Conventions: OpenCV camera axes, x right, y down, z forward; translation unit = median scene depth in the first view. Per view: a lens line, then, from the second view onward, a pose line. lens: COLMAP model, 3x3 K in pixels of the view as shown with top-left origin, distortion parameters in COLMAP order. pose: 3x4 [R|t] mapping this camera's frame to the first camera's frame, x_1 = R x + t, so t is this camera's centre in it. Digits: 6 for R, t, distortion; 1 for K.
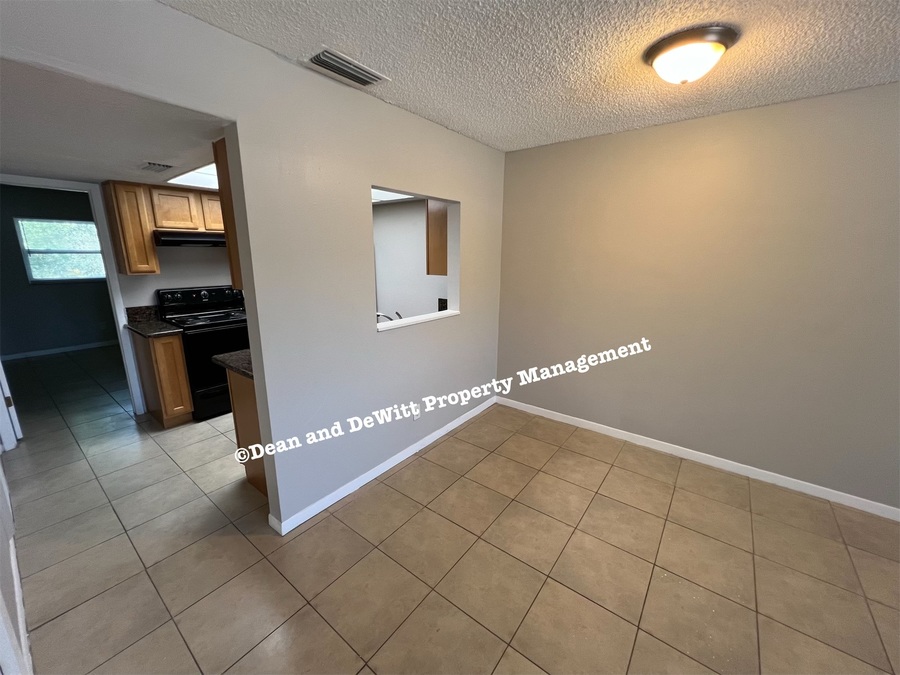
lens RADIAL K [[361.7, 0, 447.0], [0, 361.7, 336.1], [0, 0, 1]] dist [0.000491, -0.000329]
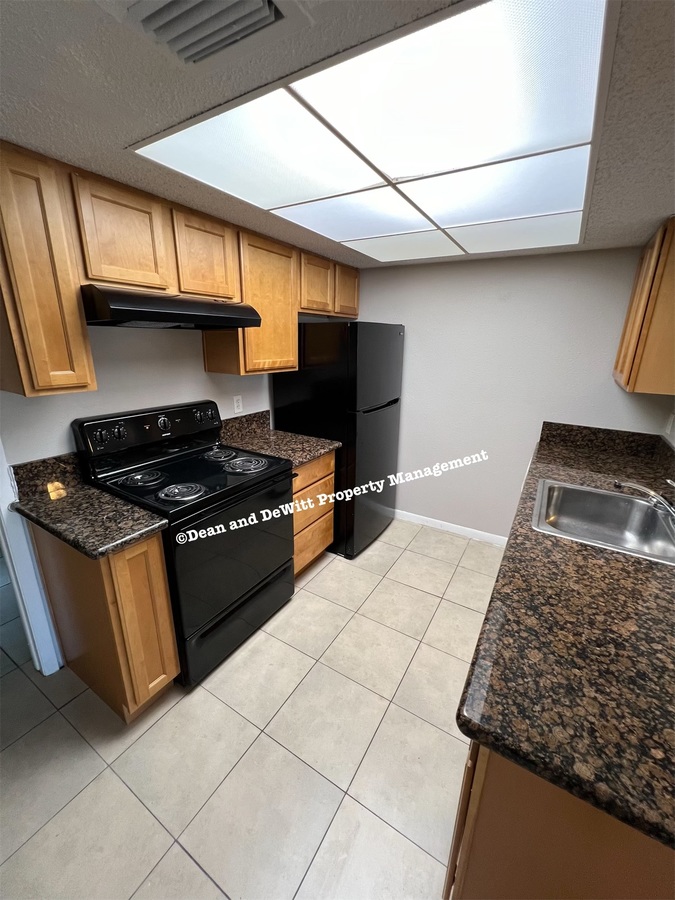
lens RADIAL K [[361.7, 0, 340.4], [0, 361.7, 448.8], [0, 0, 1]] dist [0.000491, -0.000329]
pose [[0.992563, -0.015127, 0.120792, -0.570497], [0.006443, 0.997386, 0.071964, -0.134591], [-0.121565, -0.070651, 0.990066, 0.540969]]
